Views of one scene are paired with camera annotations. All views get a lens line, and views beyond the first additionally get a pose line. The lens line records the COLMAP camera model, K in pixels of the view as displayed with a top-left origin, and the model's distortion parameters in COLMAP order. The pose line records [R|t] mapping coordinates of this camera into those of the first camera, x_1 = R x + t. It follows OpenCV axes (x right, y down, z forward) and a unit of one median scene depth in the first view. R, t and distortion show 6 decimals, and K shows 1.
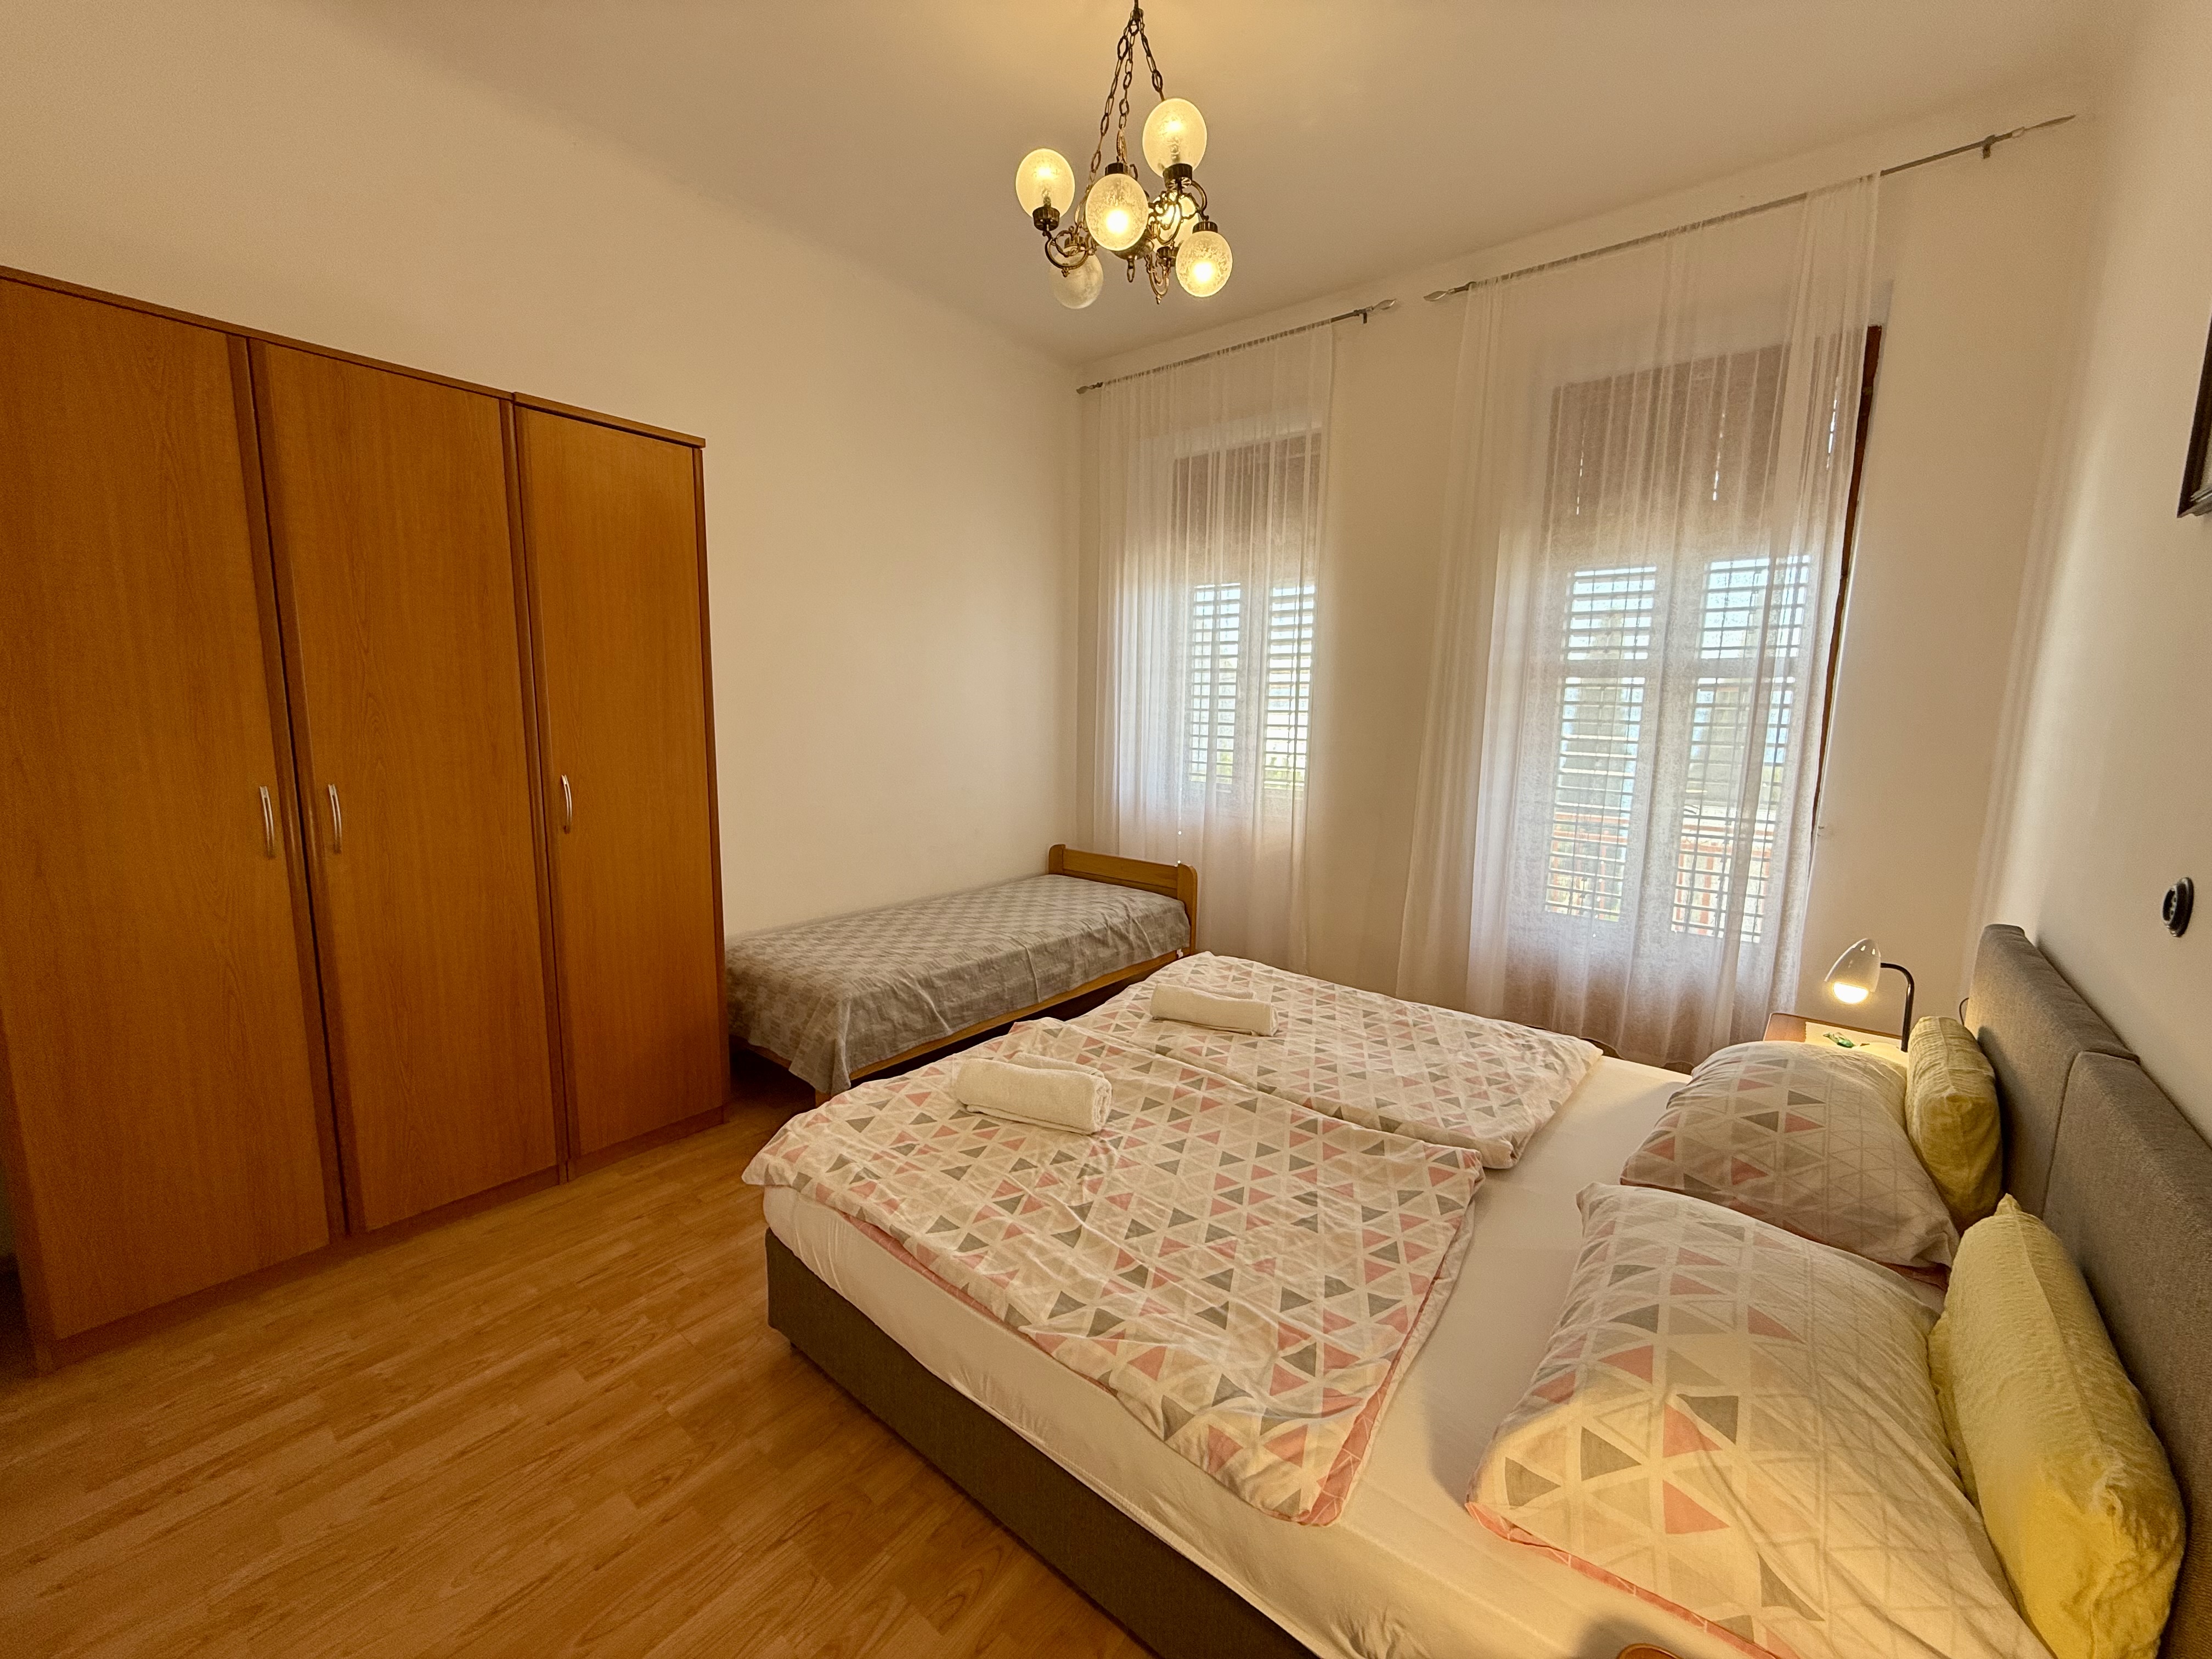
lens RADIAL K [[878.6, 0, 1101.7], [0, 878.6, 828.4], [0, 0, 1]] dist [-0.000423, 0.000211]
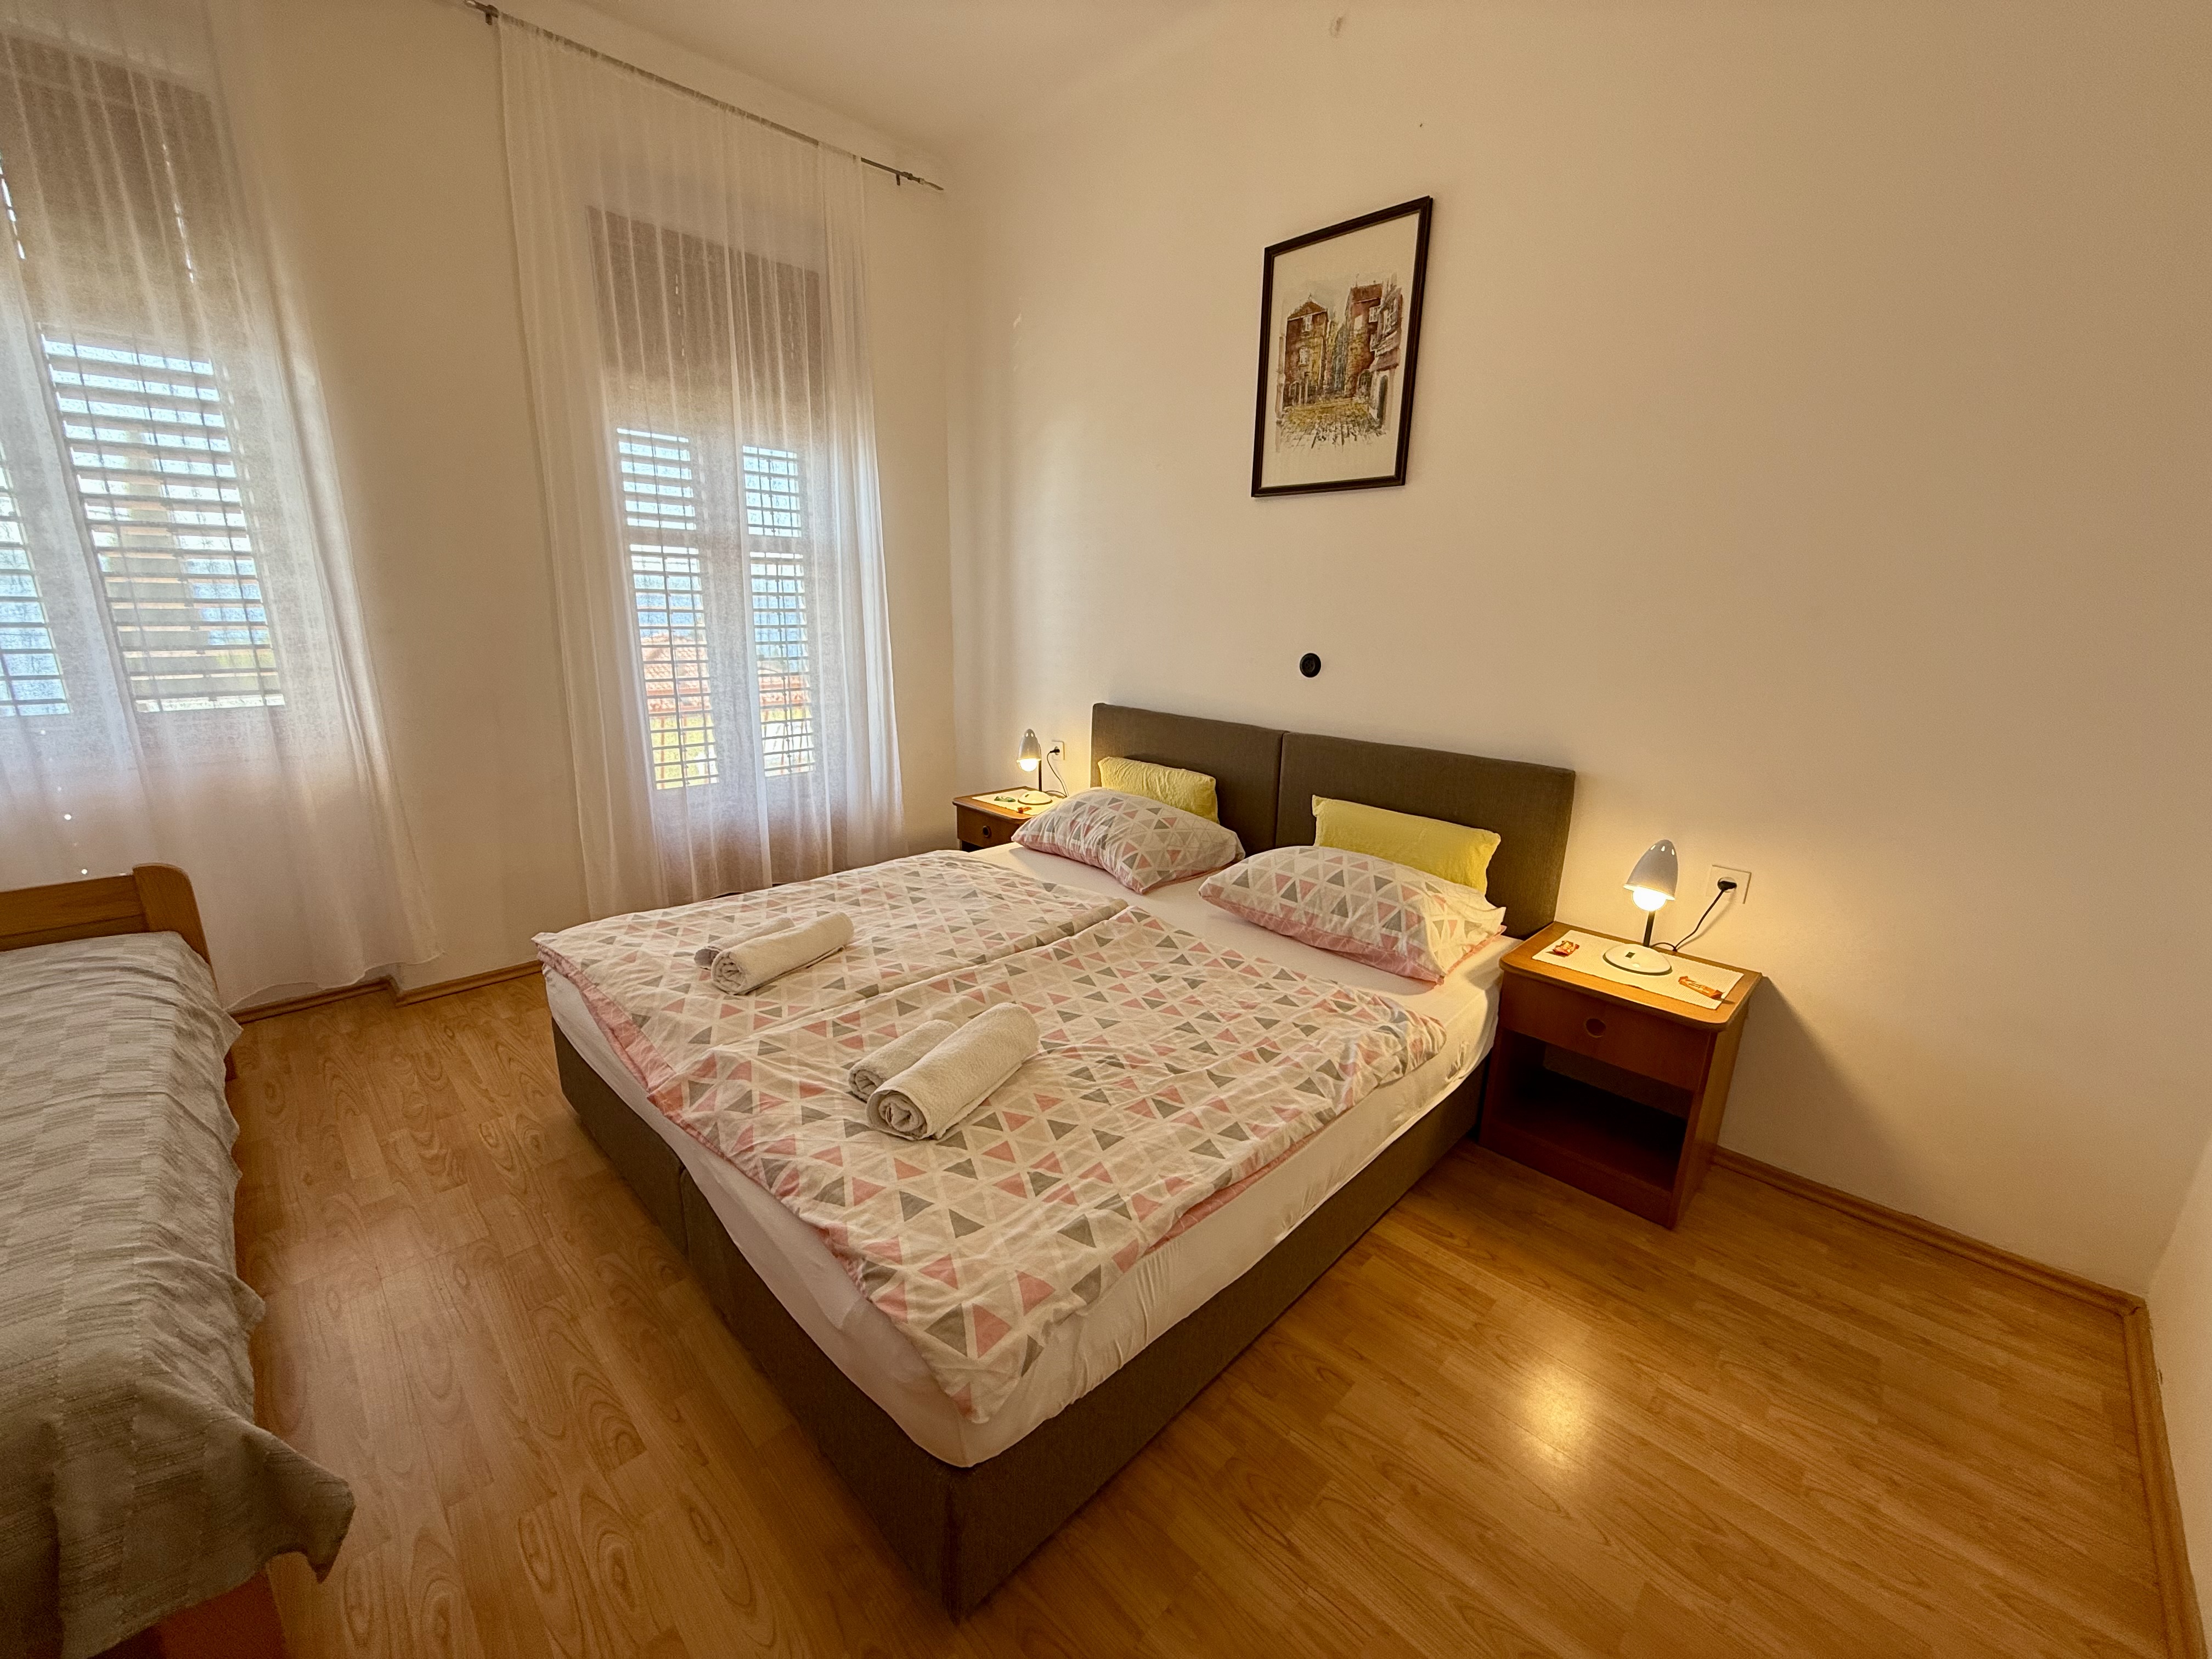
lens RADIAL K [[878.6, 0, 1104.0], [0, 878.6, 828.7], [0, 0, 1]] dist [-0.000423, 0.000211]
pose [[0.096781, -0.262951, 0.959943, -0.831642], [0.124301, 0.960113, 0.250465, -0.100155], [-0.987513, 0.095082, 0.125605, 0.802702]]
